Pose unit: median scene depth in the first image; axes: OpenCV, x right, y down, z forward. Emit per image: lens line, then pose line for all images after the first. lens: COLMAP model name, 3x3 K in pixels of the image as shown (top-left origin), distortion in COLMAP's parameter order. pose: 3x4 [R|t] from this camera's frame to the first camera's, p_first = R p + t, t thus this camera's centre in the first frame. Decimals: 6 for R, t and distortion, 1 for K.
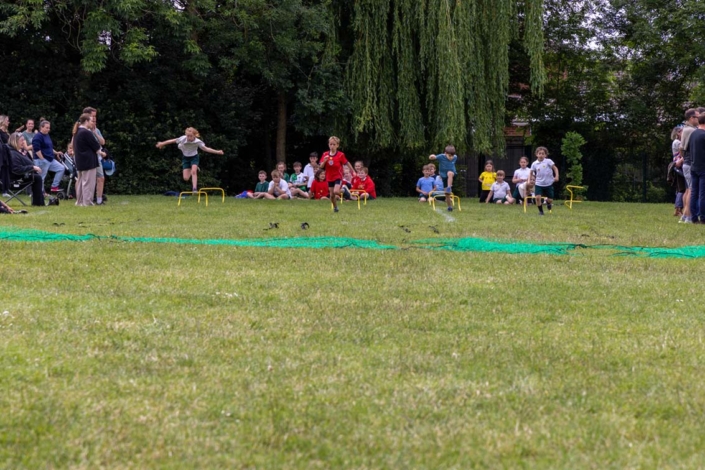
lens RADIAL K [[2052.6, 0, 352.5], [0, 2052.6, 235.0], [0, 0, 1]] dist [0.036241, -1.100106]
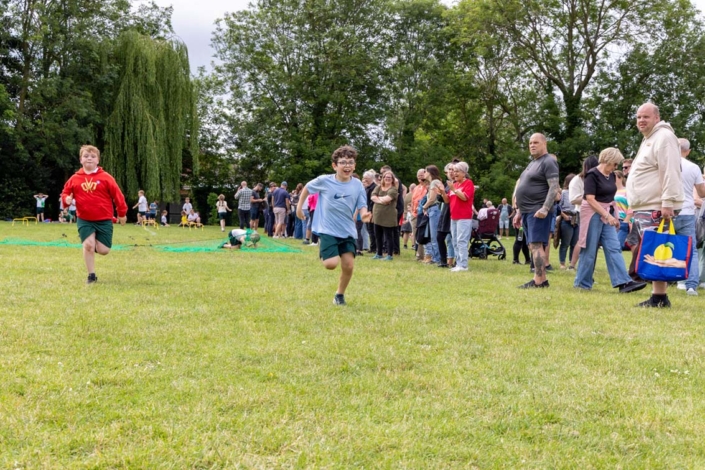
lens RADIAL K [[988.9, 0, 352.5], [0, 988.9, 235.0], [0, 0, 1]] dist [0.042554, -0.037954]
pose [[0.969019, 0.007600, 0.246869, -0.002706], [-0.005520, 0.999943, -0.009119, 0.000855], [-0.246925, 0.007474, 0.969006, -0.004552]]
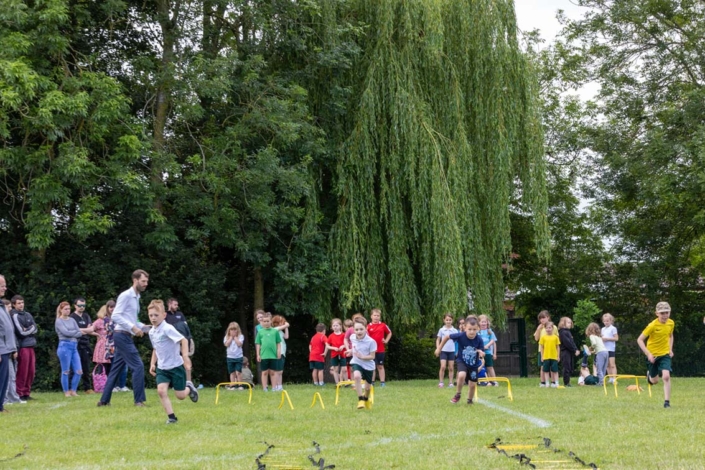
lens RADIAL K [[1728.2, 0, 352.5], [0, 1728.2, 235.0], [0, 0, 1]] dist [0.007426, 0.375301]
pose [[0.999076, -0.034354, 0.025838, -0.012701], [0.036766, 0.994356, -0.099521, -0.007210], [-0.022273, 0.100379, 0.994700, 0.253566]]
